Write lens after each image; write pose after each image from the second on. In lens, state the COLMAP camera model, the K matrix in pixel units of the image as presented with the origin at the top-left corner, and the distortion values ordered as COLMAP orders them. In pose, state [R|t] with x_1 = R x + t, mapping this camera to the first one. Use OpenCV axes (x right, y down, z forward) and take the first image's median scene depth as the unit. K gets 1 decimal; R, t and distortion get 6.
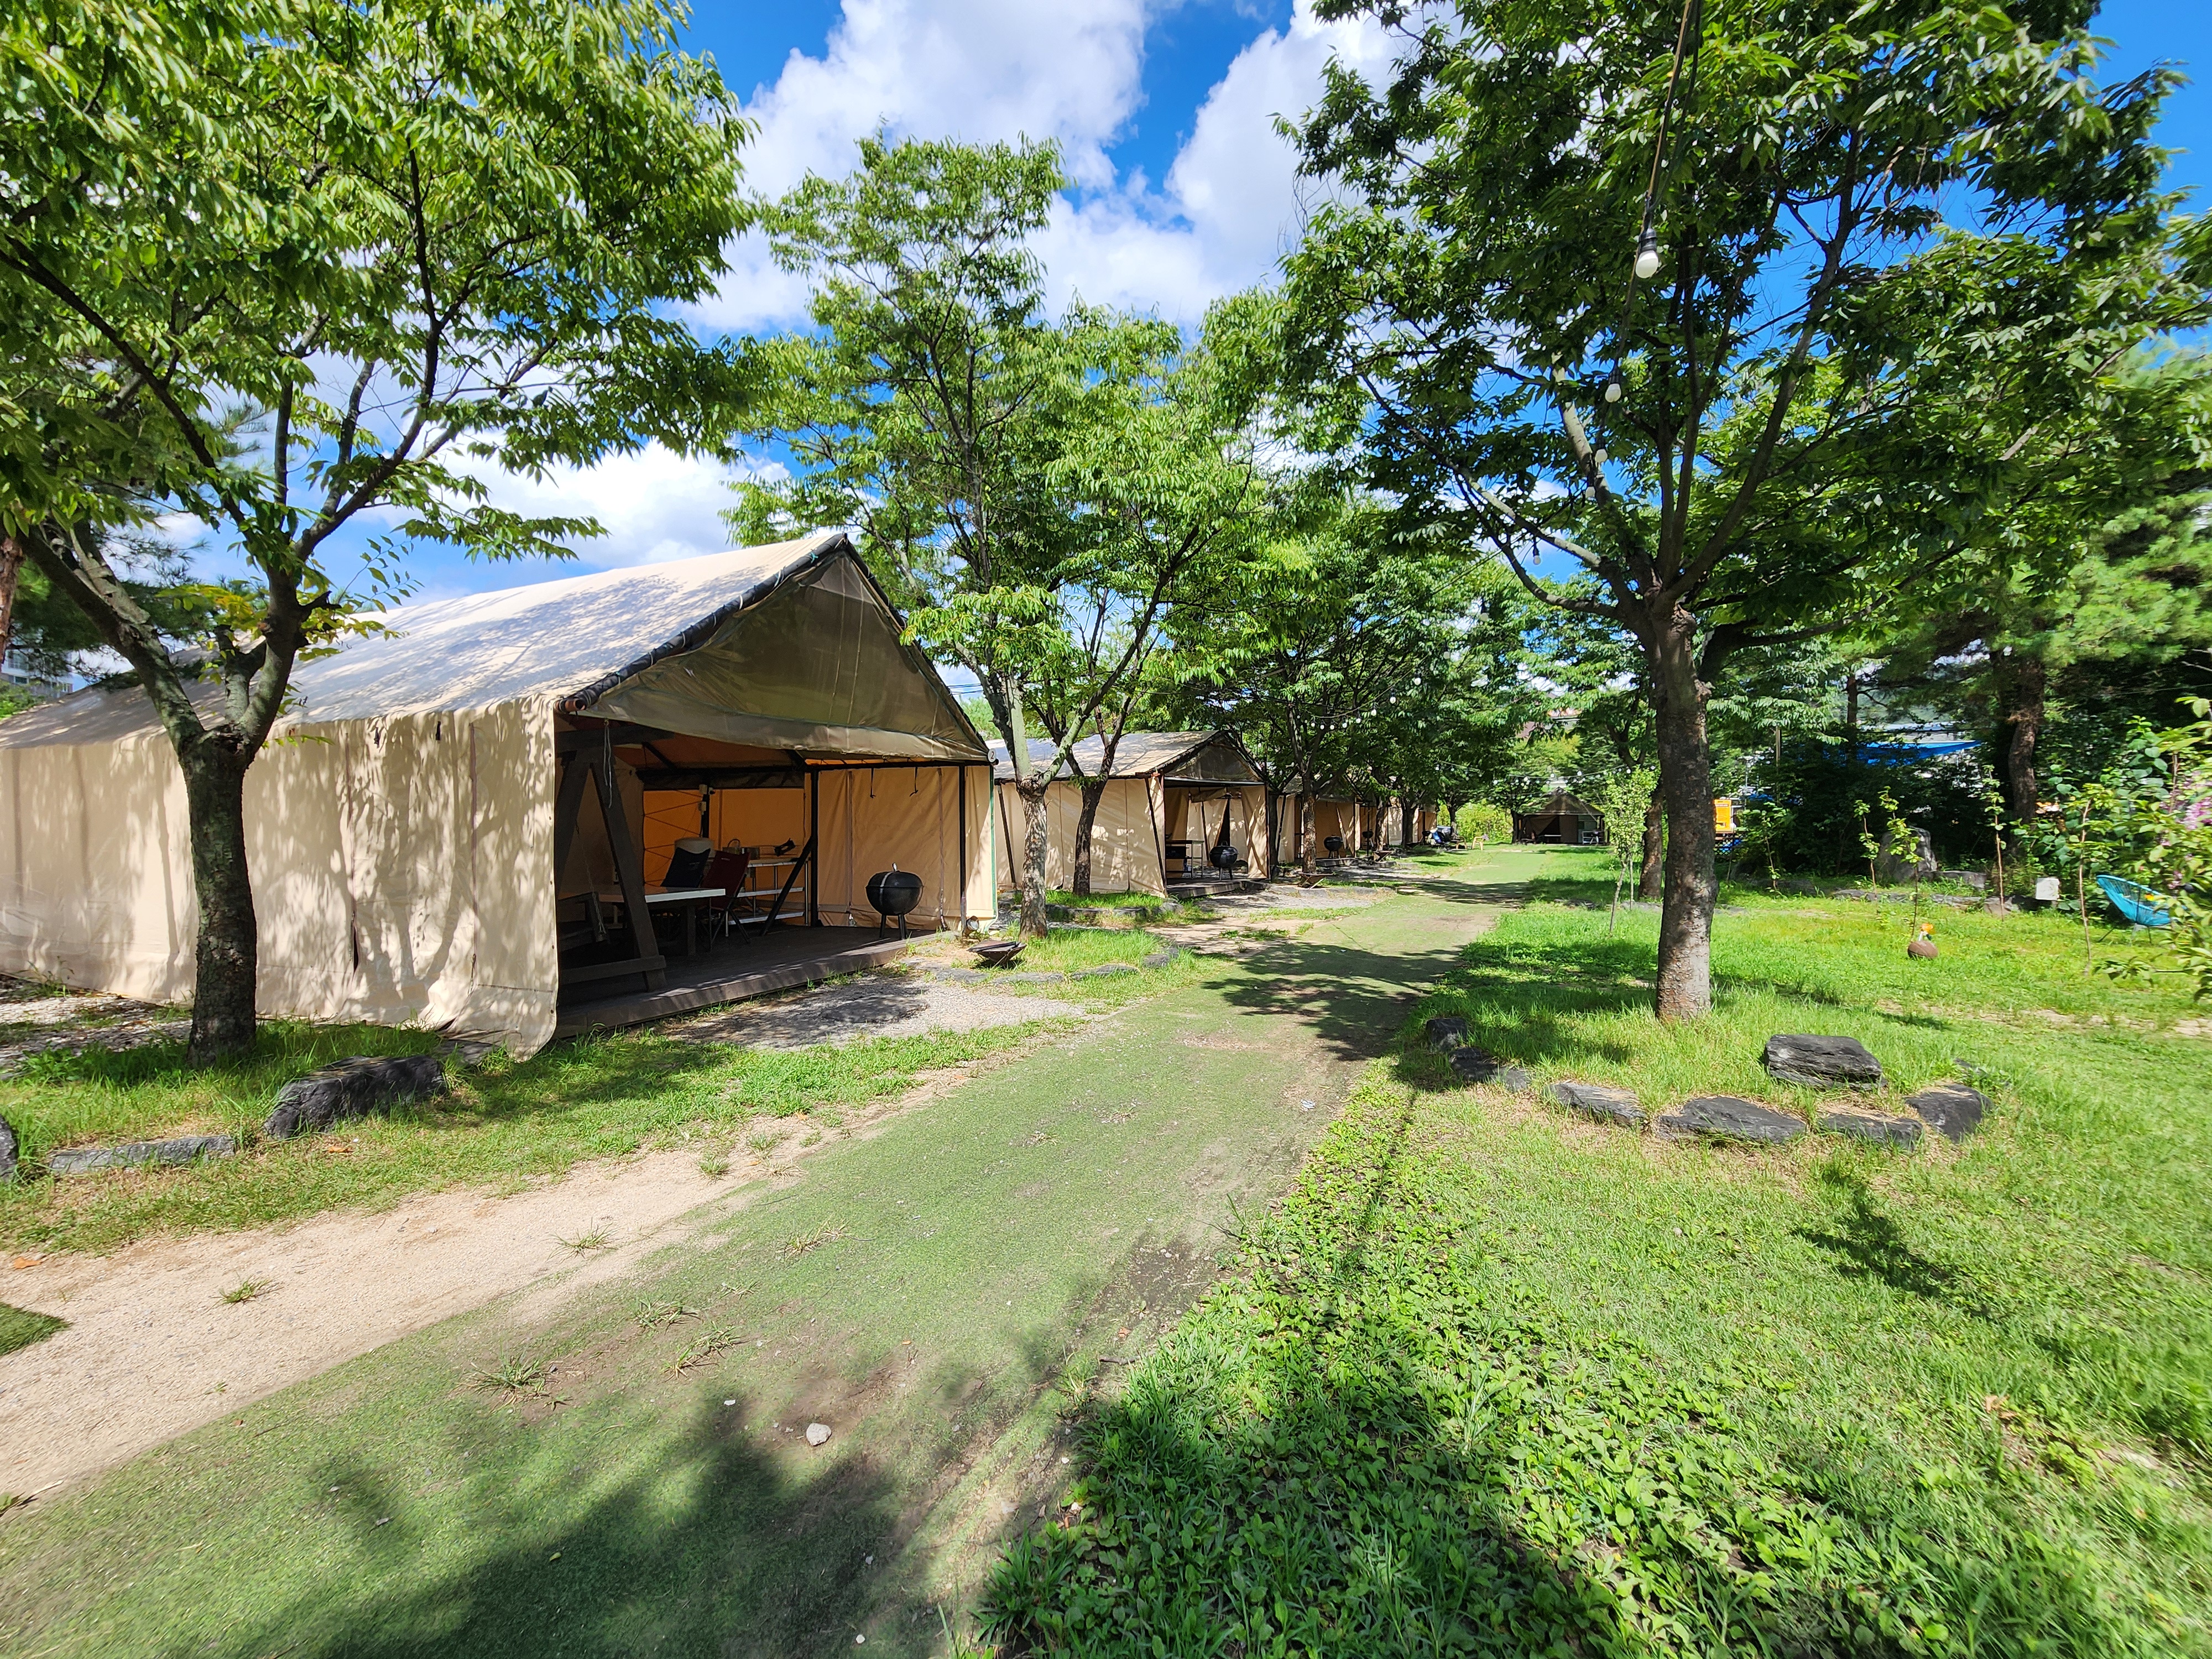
lens RADIAL K [[910.6, 0, 1107.8], [0, 910.6, 839.0], [0, 0, 1]] dist [-0.002884, 0.000568]
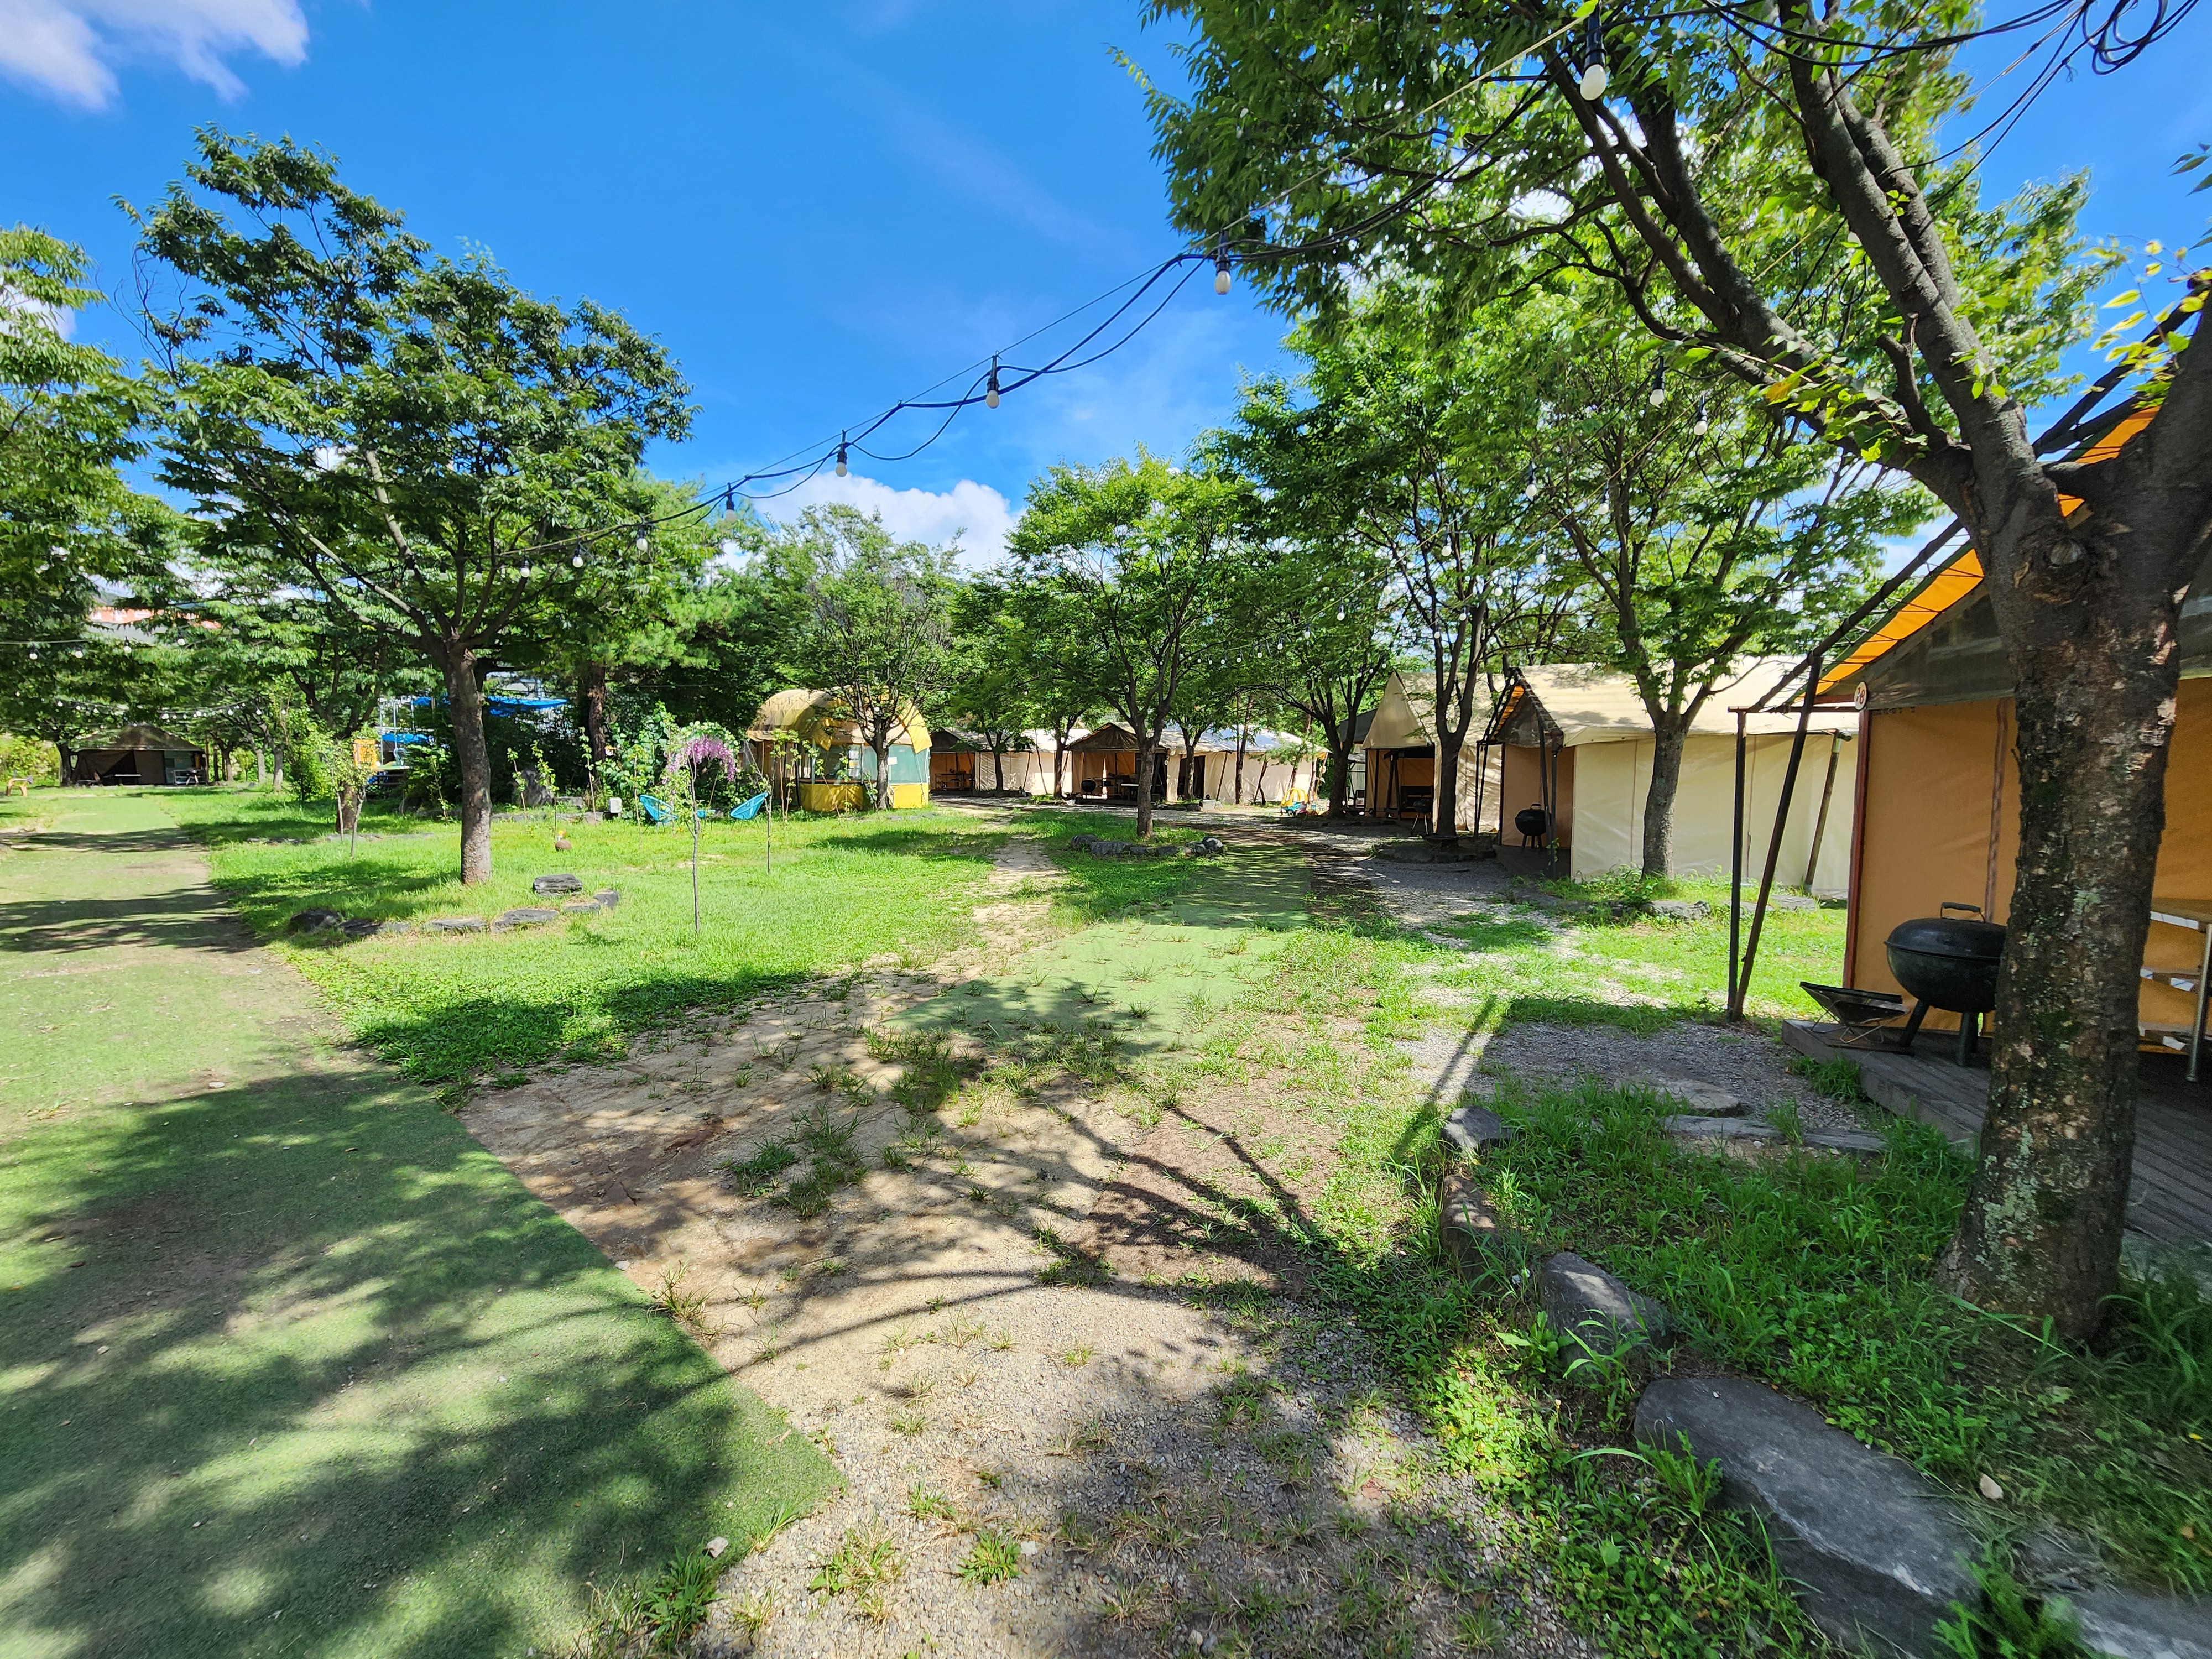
lens RADIAL K [[910.6, 0, 1107.3], [0, 910.6, 837.5], [0, 0, 1]] dist [-0.002884, 0.000568]
pose [[0.255363, -0.081973, 0.963364, -0.302731], [0.014132, 0.996609, 0.081056, -0.005906], [-0.966742, -0.007084, 0.255656, -0.254021]]
